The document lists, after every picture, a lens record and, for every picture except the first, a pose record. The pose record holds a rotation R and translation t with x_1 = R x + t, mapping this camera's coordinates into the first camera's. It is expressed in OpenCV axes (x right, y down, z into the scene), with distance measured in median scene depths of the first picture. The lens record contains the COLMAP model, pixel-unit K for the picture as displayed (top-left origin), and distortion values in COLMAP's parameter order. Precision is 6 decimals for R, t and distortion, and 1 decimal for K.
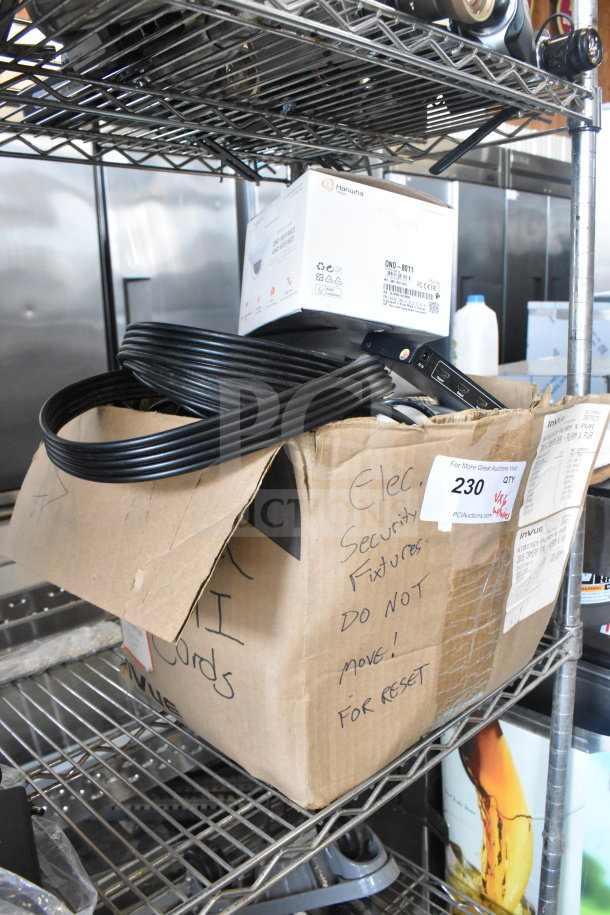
lens RADIAL K [[728.9, 0, 305.8], [0, 728.9, 462.2], [0, 0, 1]] dist [-0.004567, 0.003399]
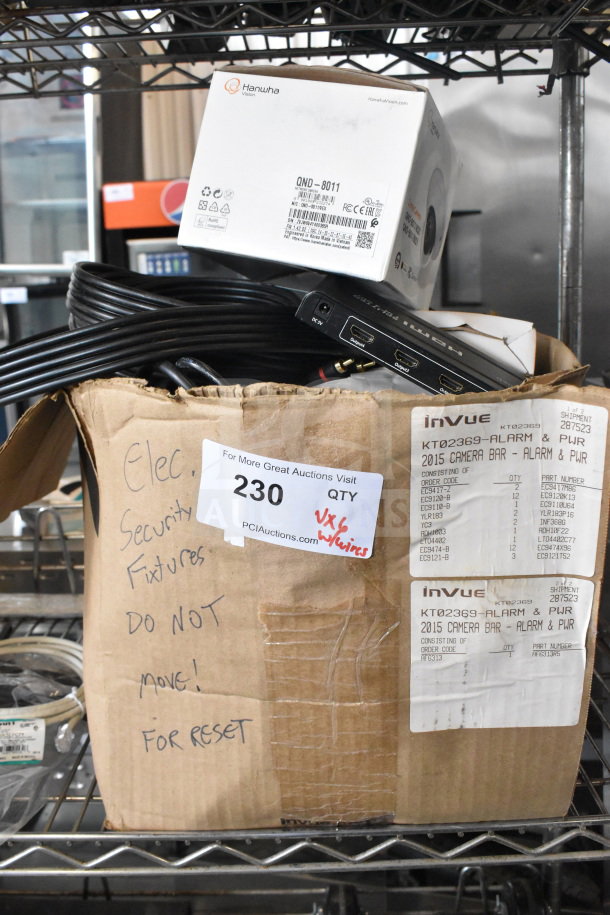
lens RADIAL K [[865.1, 0, 305.4], [0, 865.1, 451.6], [0, 0, 1]] dist [0.009784, 0.000000]
pose [[0.695871, 0.148795, -0.702584, 0.805872], [-0.135699, 0.987921, 0.074822, -0.070414], [0.705230, 0.043274, 0.707656, 0.407880]]
